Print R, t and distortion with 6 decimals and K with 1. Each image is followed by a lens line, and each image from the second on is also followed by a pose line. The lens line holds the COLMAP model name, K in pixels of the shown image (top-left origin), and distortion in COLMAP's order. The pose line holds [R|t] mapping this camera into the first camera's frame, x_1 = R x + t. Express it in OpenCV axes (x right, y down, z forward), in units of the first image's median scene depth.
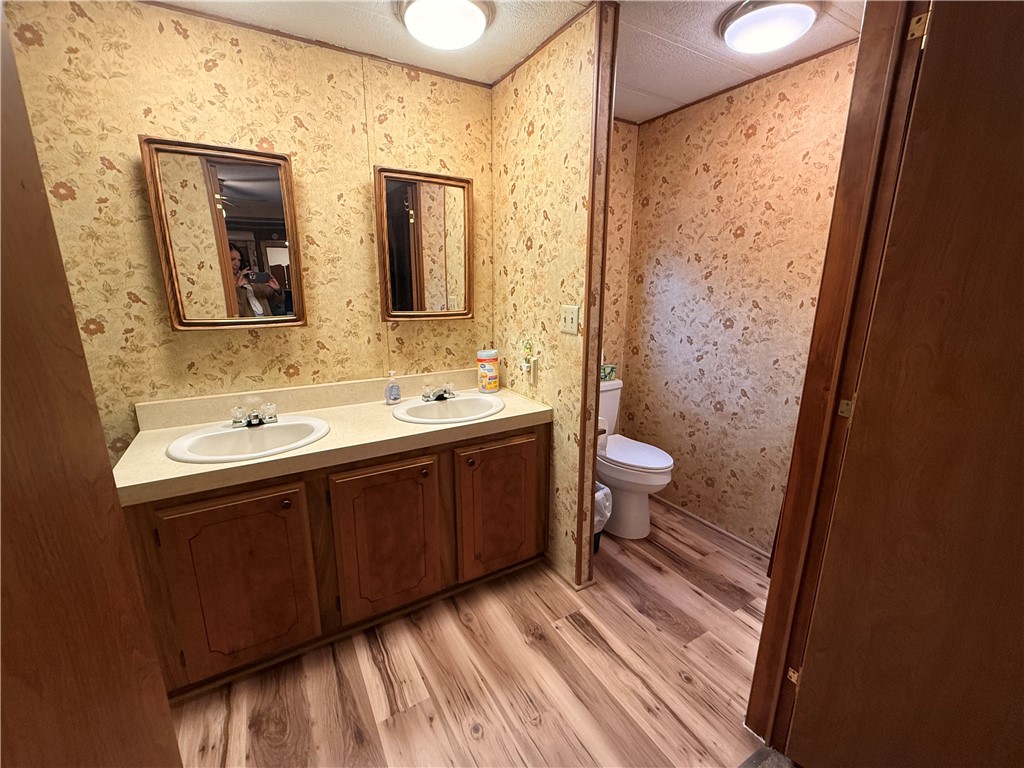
lens RADIAL K [[431.4, 0, 512.4], [0, 431.4, 382.9], [0, 0, 1]] dist [0.001199, -0.000616]
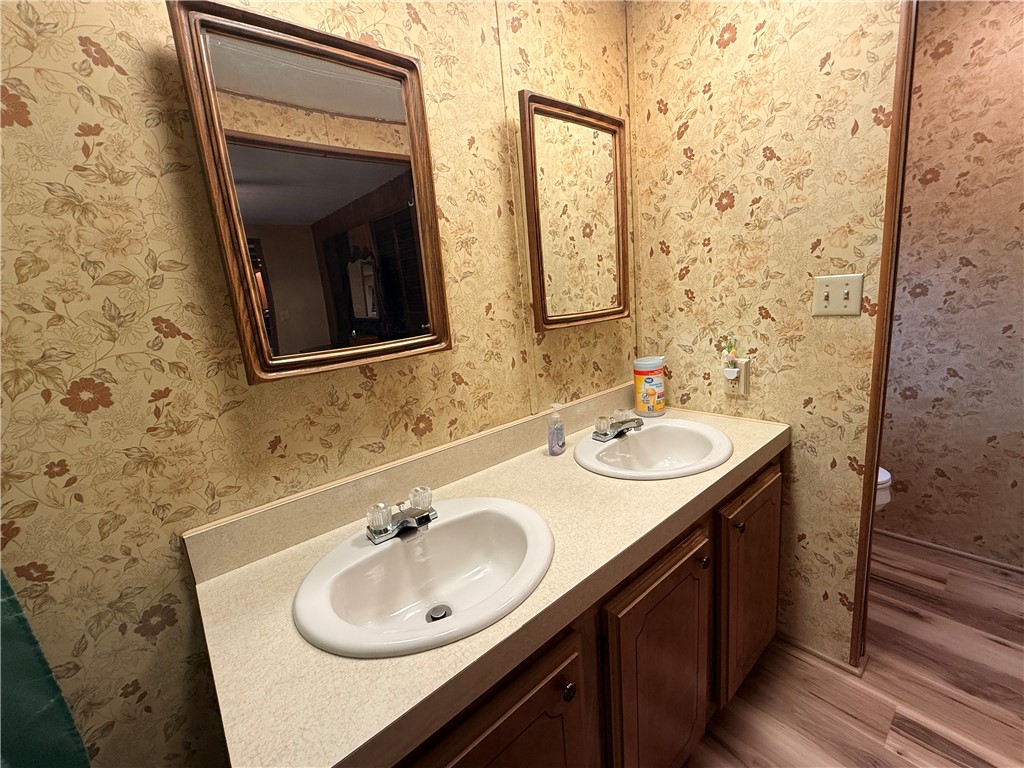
lens RADIAL K [[431.4, 0, 513.6], [0, 431.4, 382.2], [0, 0, 1]] dist [0.001199, -0.000616]
pose [[0.981062, -0.126843, 0.146383, -0.459968], [0.131626, 0.991023, -0.023420, -0.056760], [-0.142098, 0.042245, 0.988951, 0.365640]]
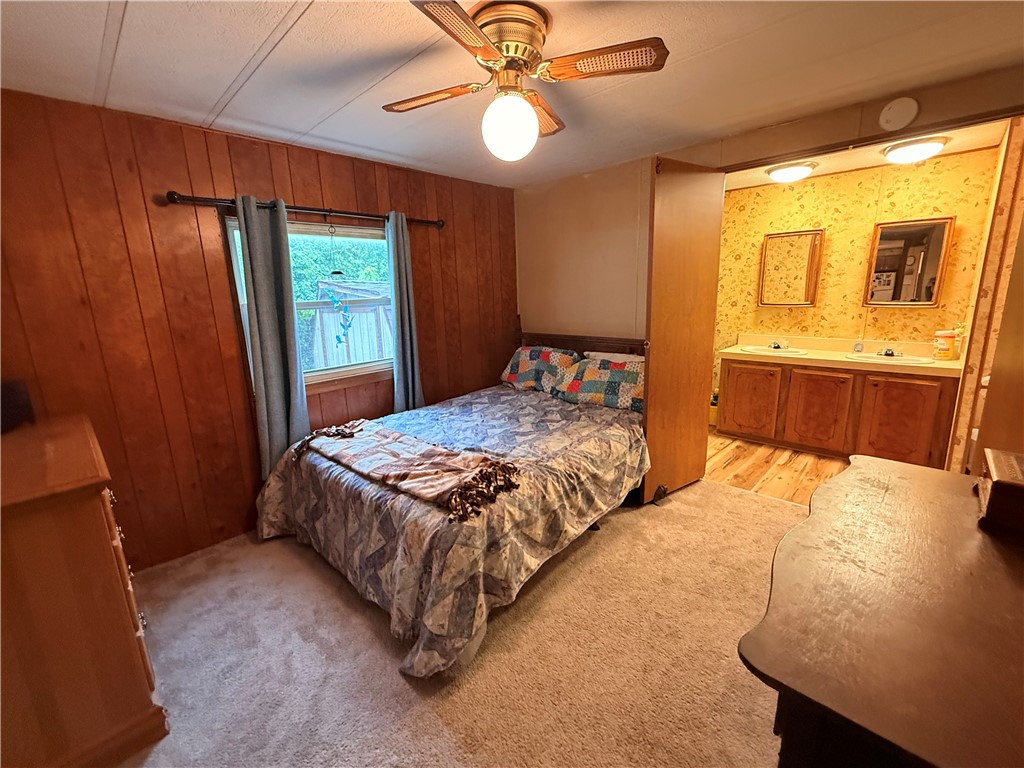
lens RADIAL K [[431.4, 0, 509.8], [0, 431.4, 383.4], [0, 0, 1]] dist [0.001199, -0.000616]
pose [[0.267717, 0.192708, -0.944029, 1.107131], [-0.197676, 0.969937, 0.141937, 0.209234], [0.943001, 0.148613, 0.297763, -0.905286]]
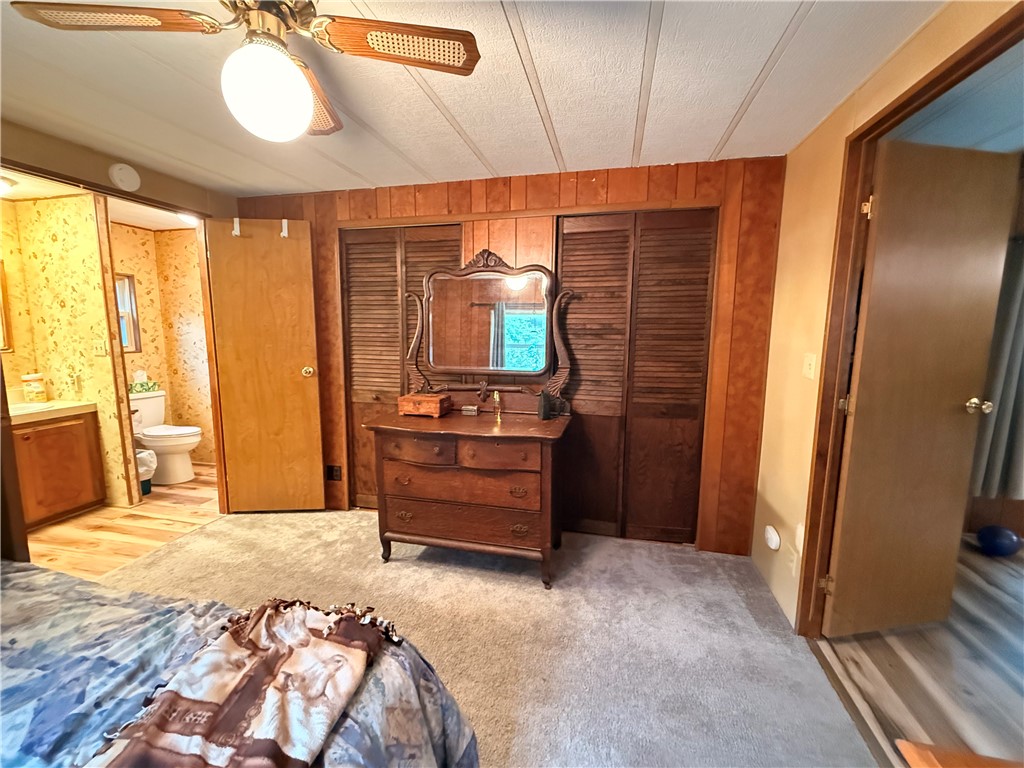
lens RADIAL K [[431.4, 0, 511.9], [0, 431.4, 383.2], [0, 0, 1]] dist [0.001199, -0.000616]
pose [[0.694102, -0.091322, 0.714061, 0.026651], [0.163292, 0.986038, -0.032621, 0.305412], [-0.701113, 0.139243, 0.699323, -1.305404]]
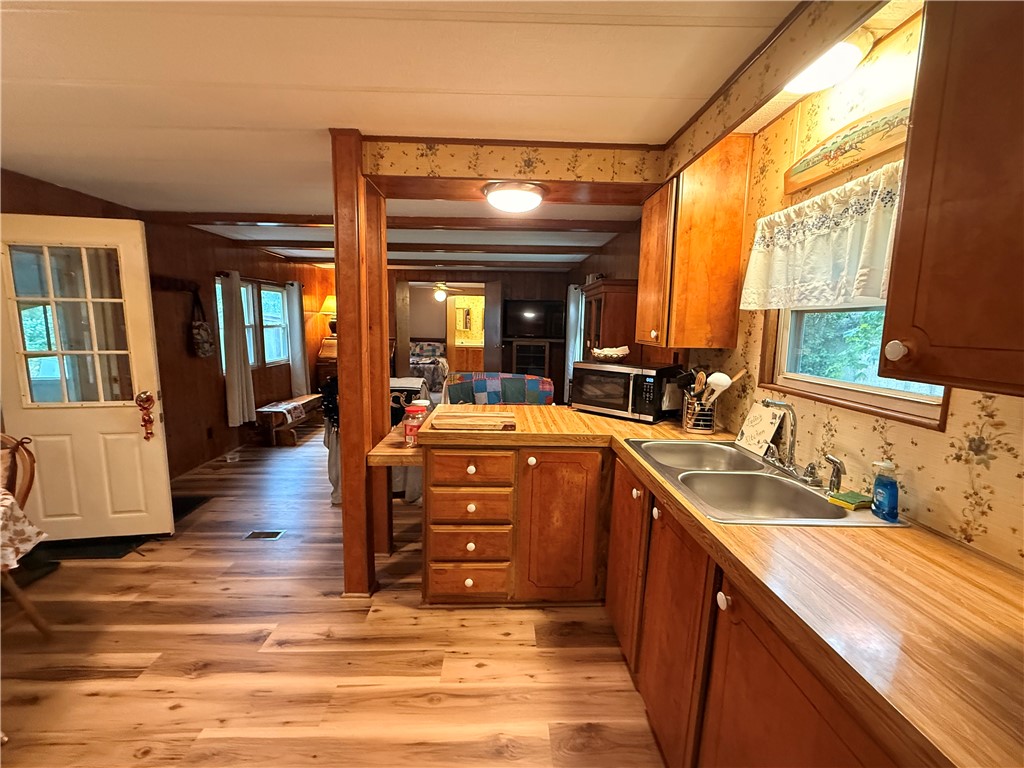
lens RADIAL K [[431.4, 0, 509.2], [0, 431.4, 383.3], [0, 0, 1]] dist [0.001199, -0.000616]
pose [[0.873746, 0.080757, -0.479631, 3.265410], [-0.129844, 0.989060, -0.070006, 1.042499], [0.468731, 0.123445, 0.874673, -4.409765]]
